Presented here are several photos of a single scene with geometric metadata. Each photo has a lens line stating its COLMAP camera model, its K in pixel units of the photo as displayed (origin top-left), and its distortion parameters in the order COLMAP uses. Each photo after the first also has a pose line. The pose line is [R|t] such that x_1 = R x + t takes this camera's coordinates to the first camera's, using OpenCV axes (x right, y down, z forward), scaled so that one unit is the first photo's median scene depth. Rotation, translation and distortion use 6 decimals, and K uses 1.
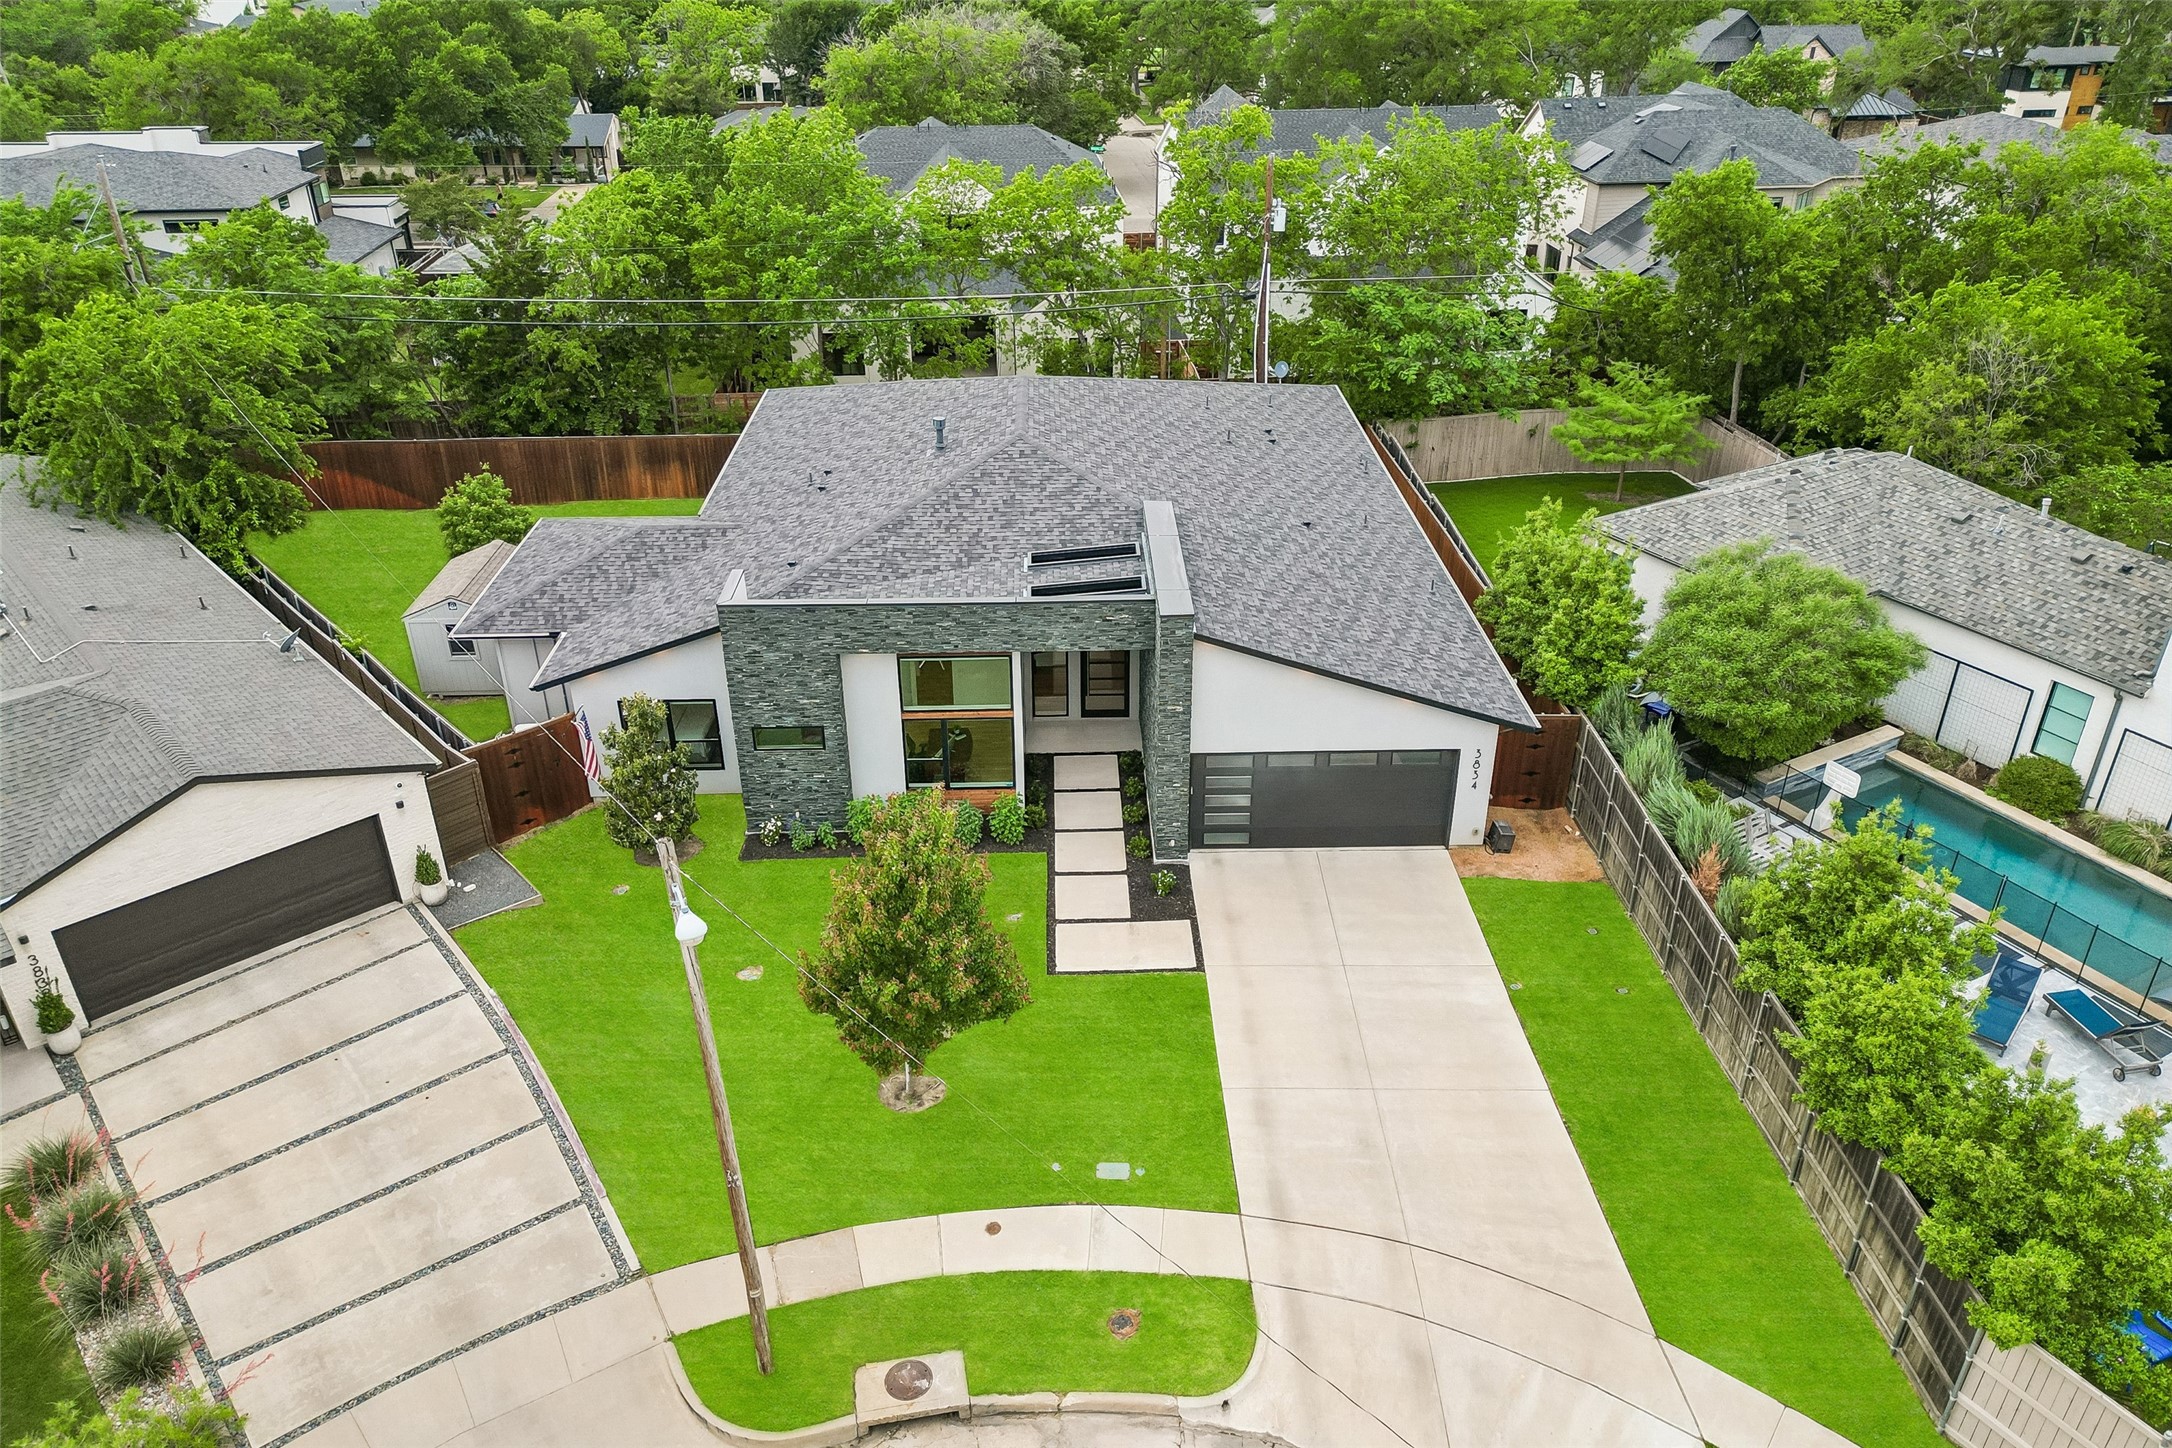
lens RADIAL K [[1521.9, 0, 1086.0], [0, 1521.9, 724.0], [0, 0, 1]] dist [0.007646, -0.000212]
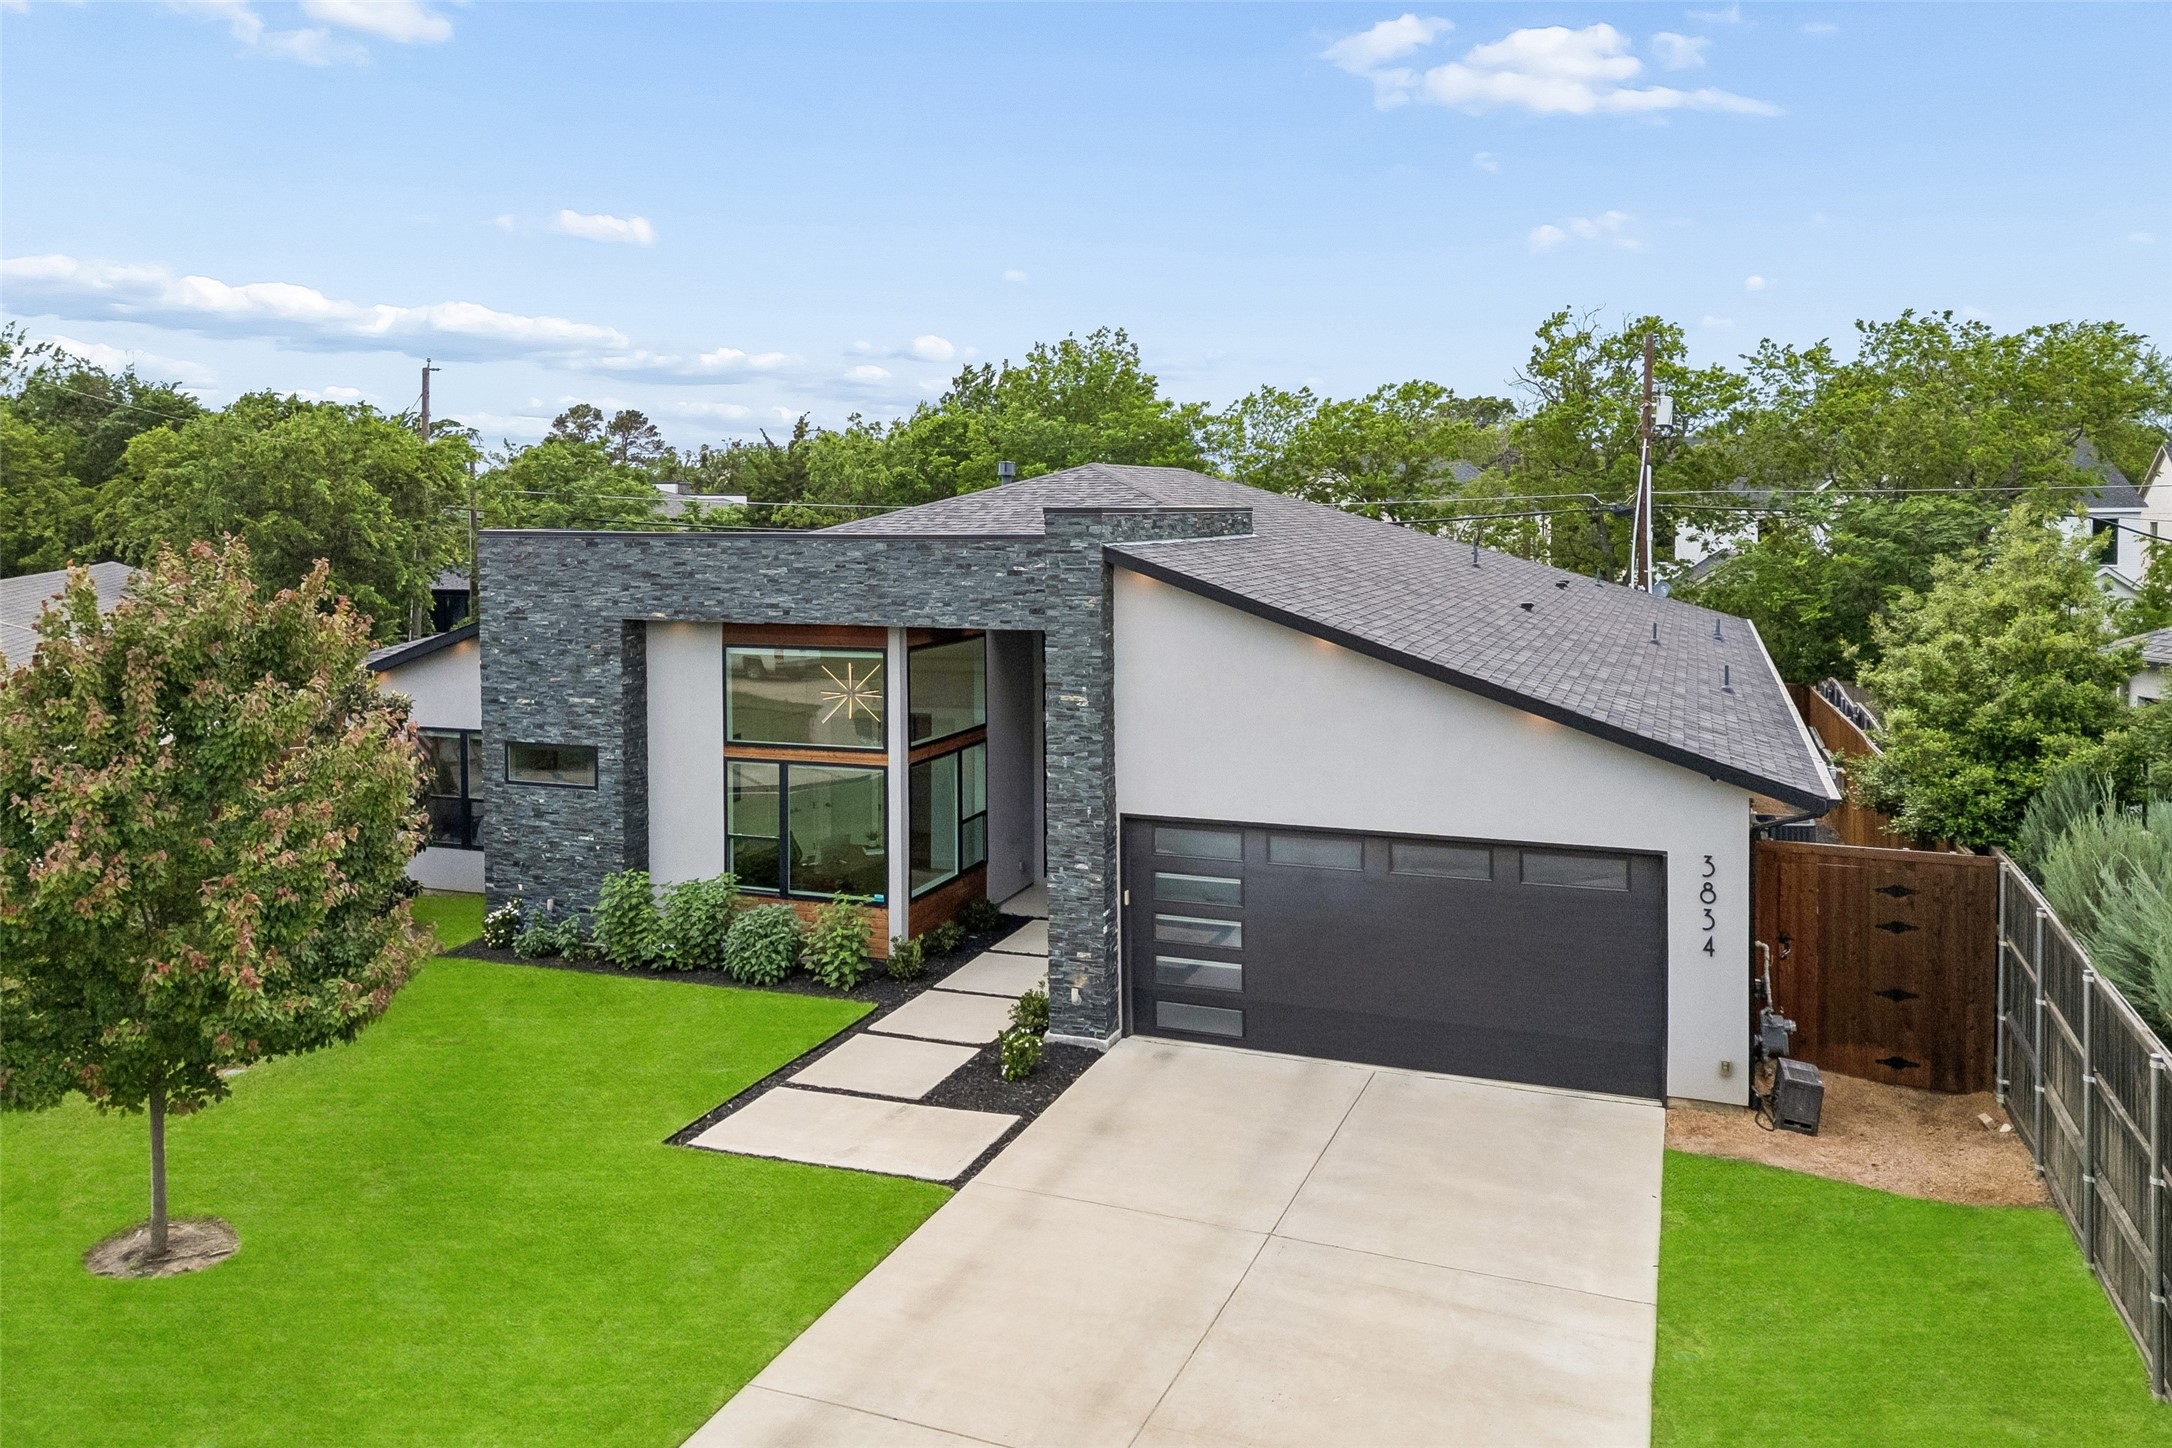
lens RADIAL K [[1593.0, 0, 1091.7], [0, 1593.0, 552.1], [0, 0, 1]] dist [0.000607, -0.001170]
pose [[0.926473, 0.011529, -0.376186, 0.273009], [-0.181282, 0.889611, -0.419200, 0.175767], [0.329826, 0.456573, 0.826290, 0.512562]]
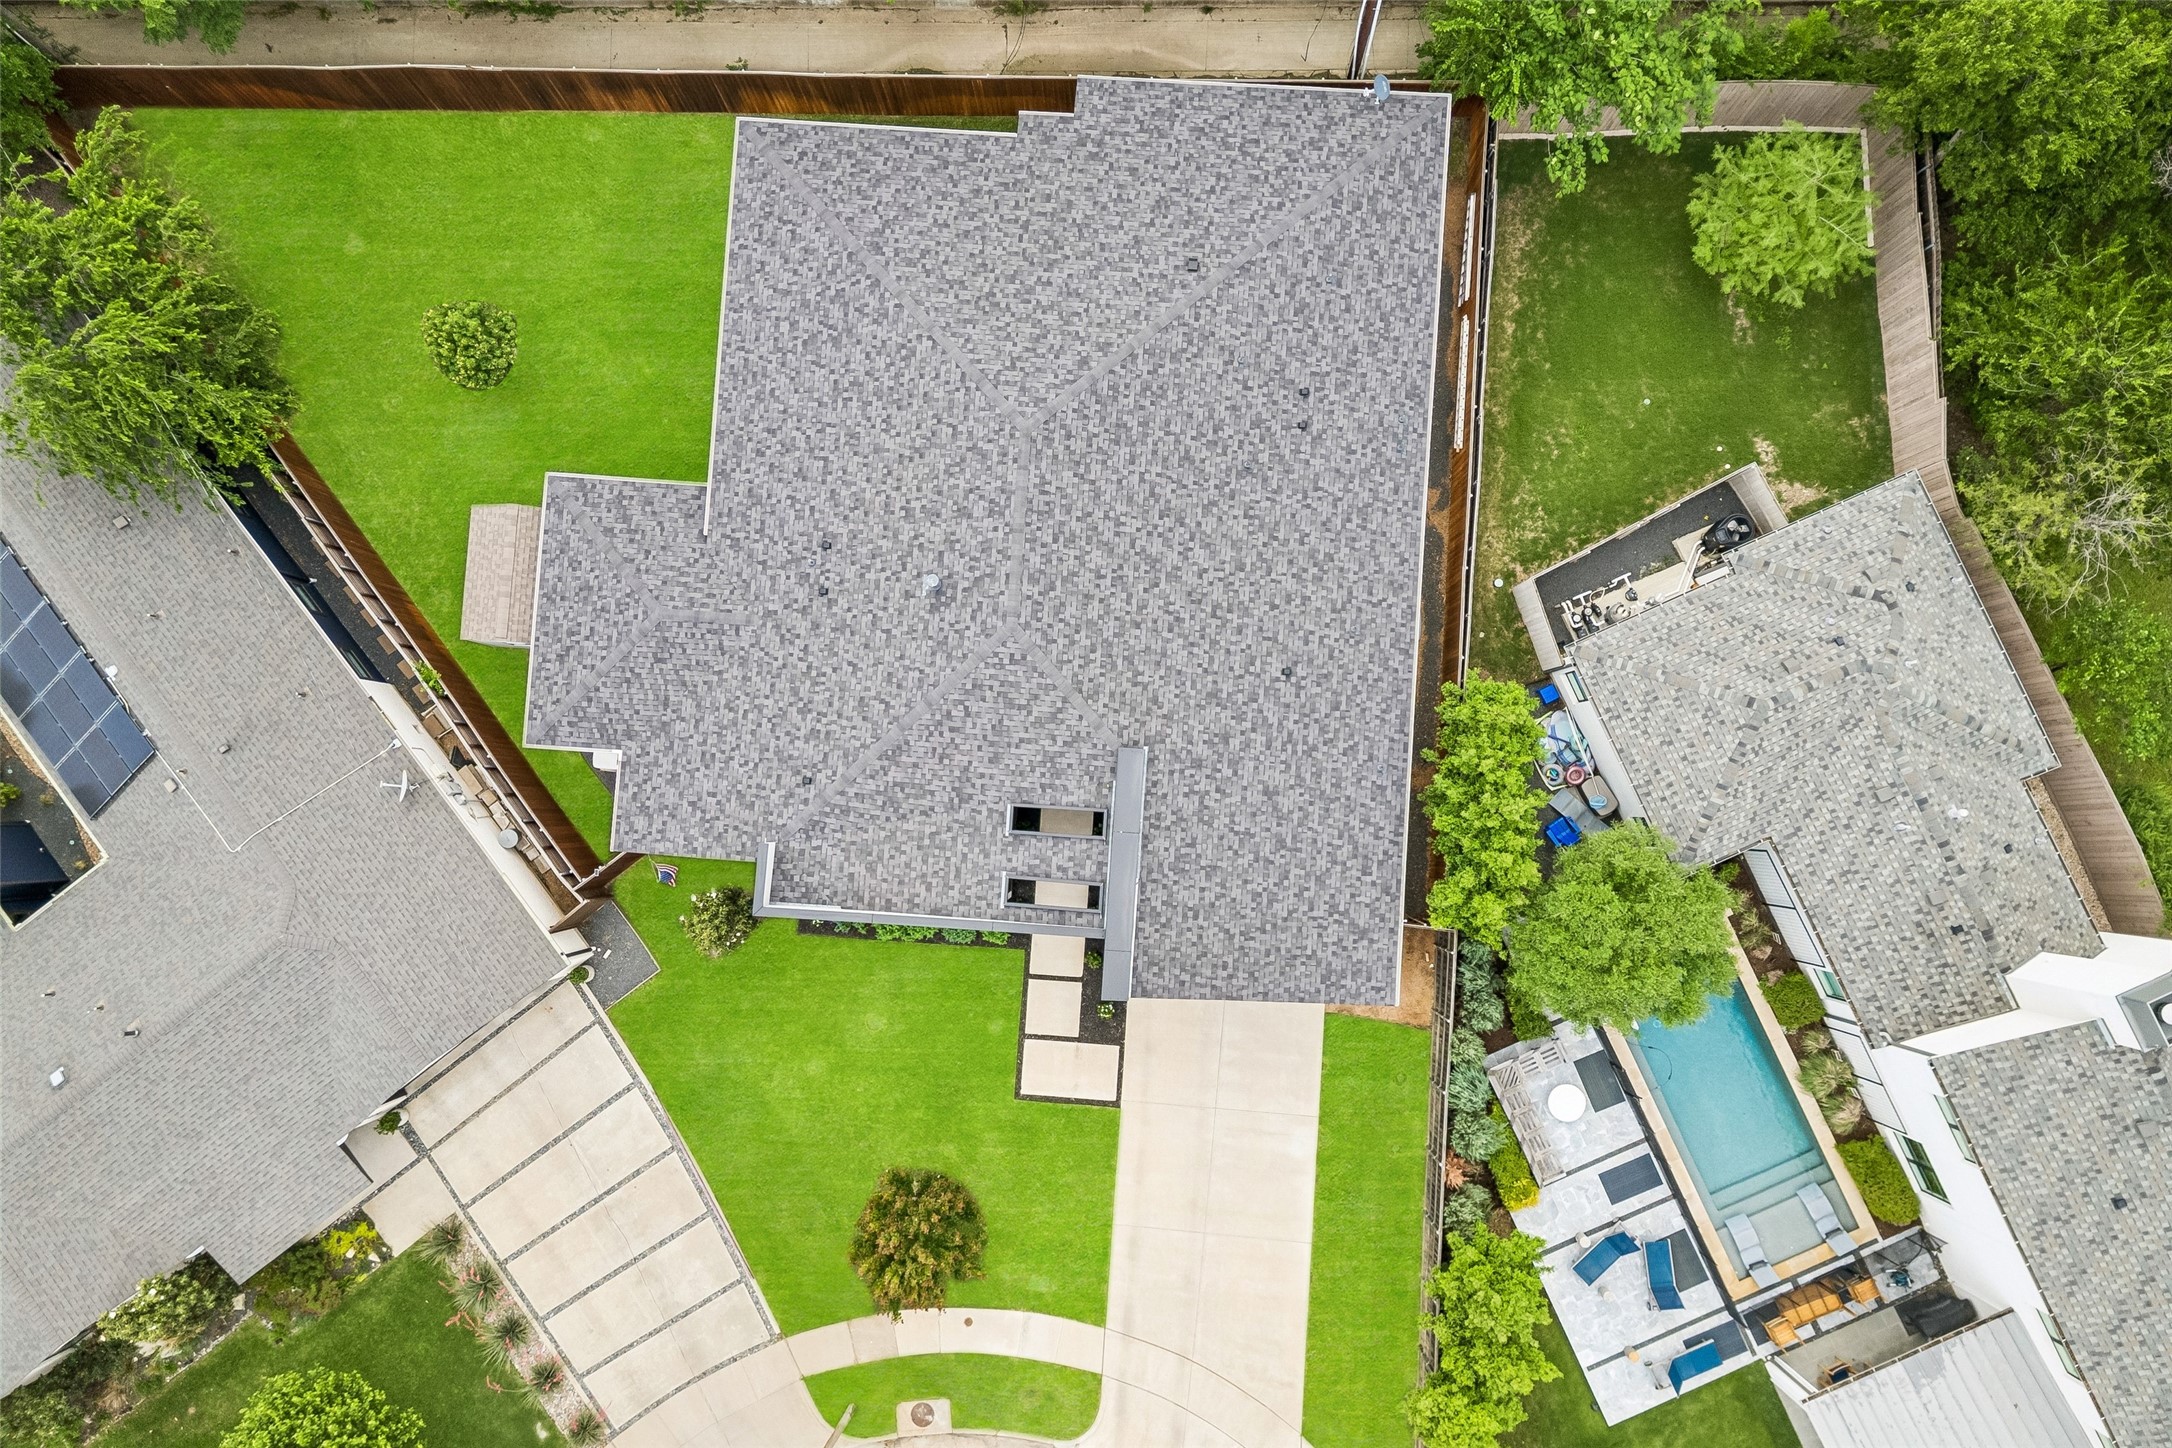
lens RADIAL K [[1521.9, 0, 1086.0], [0, 1521.9, 724.0], [0, 0, 1]] dist [0.007646, -0.000212]
pose [[0.995406, 0.092278, -0.025528, 0.045662], [-0.027611, 0.531966, 0.846316, -1.222176], [0.091676, -0.841723, 0.532070, 0.494371]]
